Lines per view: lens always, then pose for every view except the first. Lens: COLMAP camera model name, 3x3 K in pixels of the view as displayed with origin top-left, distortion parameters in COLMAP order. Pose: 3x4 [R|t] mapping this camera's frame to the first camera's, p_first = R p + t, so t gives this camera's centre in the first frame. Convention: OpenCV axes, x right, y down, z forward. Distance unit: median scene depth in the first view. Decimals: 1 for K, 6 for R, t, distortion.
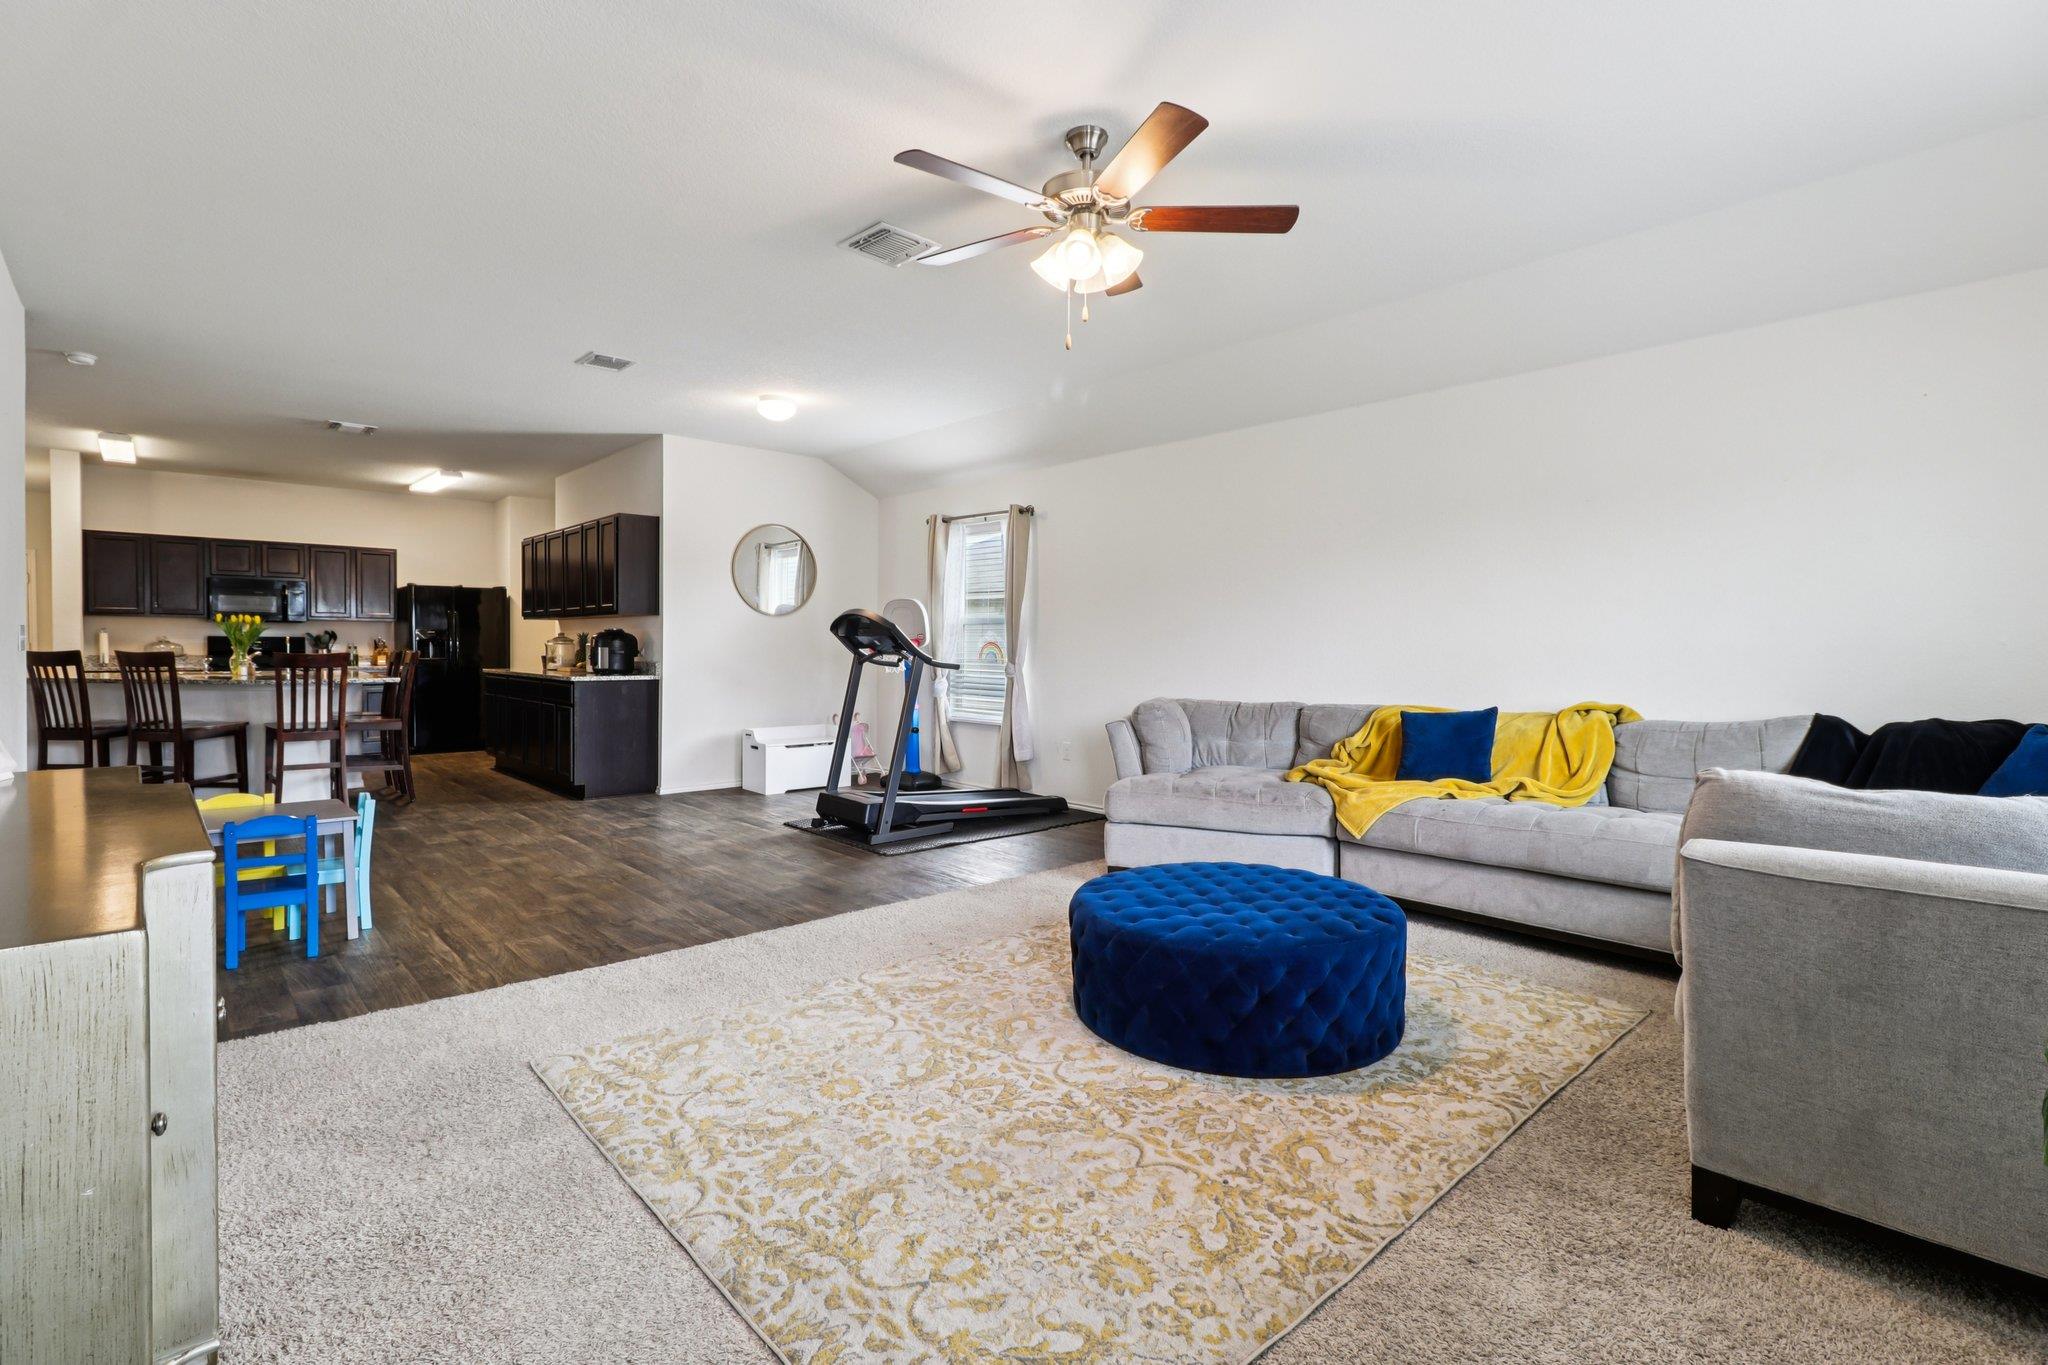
lens RADIAL K [[962.2, 0, 1017.8], [0, 962.2, 648.9], [0, 0, 1]] dist [0.002152, 0.000258]
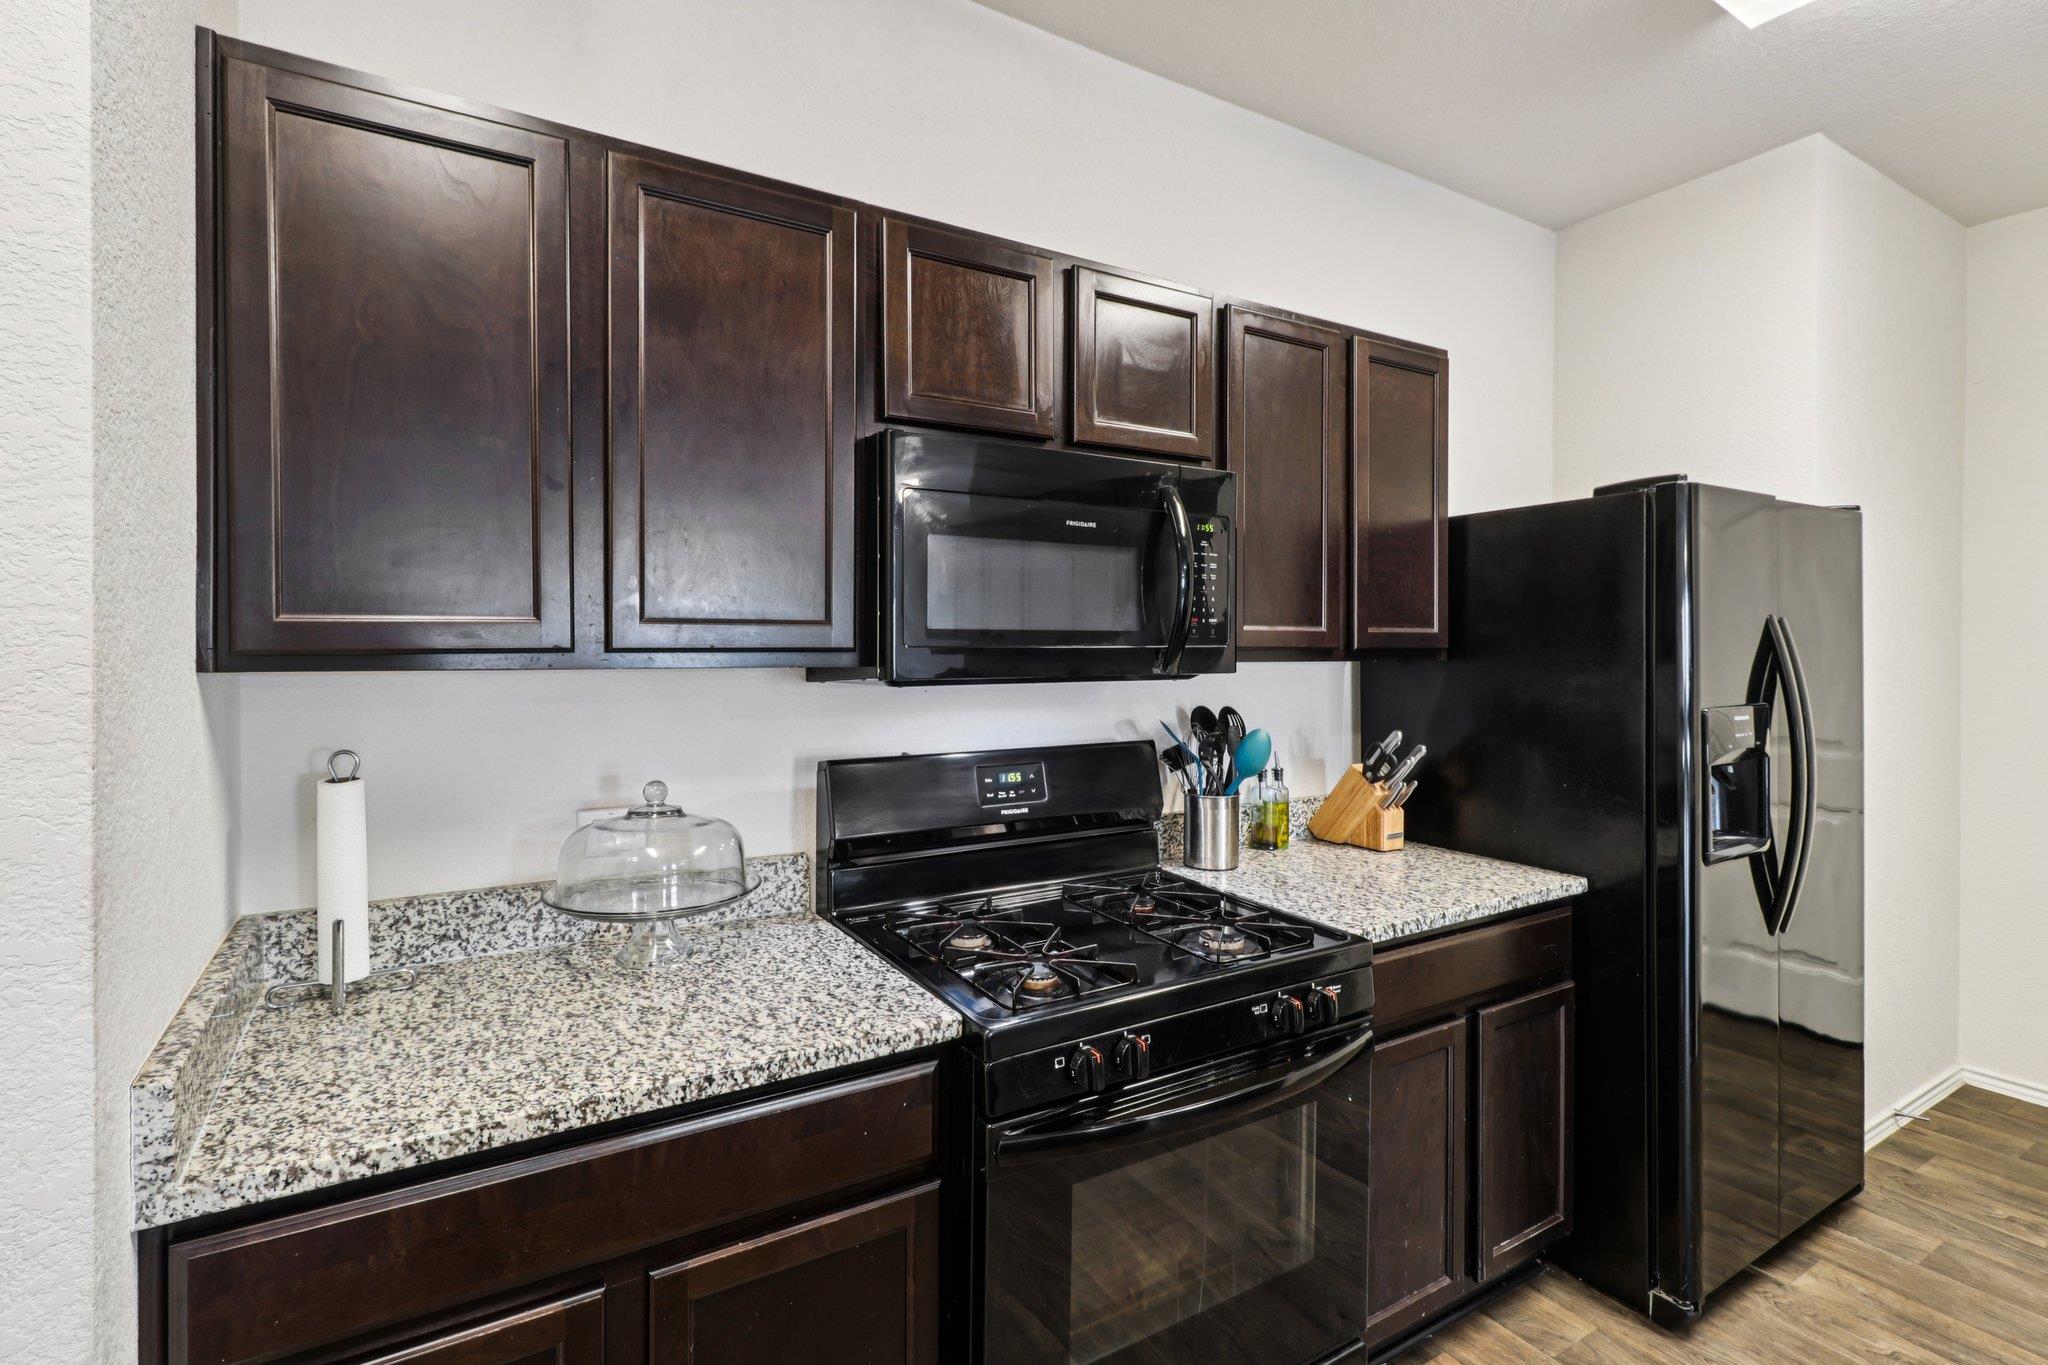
lens RADIAL K [[962.2, 0, 1026.3], [0, 962.2, 660.9], [0, 0, 1]] dist [0.002152, 0.000258]
pose [[0.982298, -0.003164, -0.187296, -2.329089], [0.004700, 0.999959, 0.007754, -0.102335], [0.187263, -0.008497, 0.982273, 2.496781]]
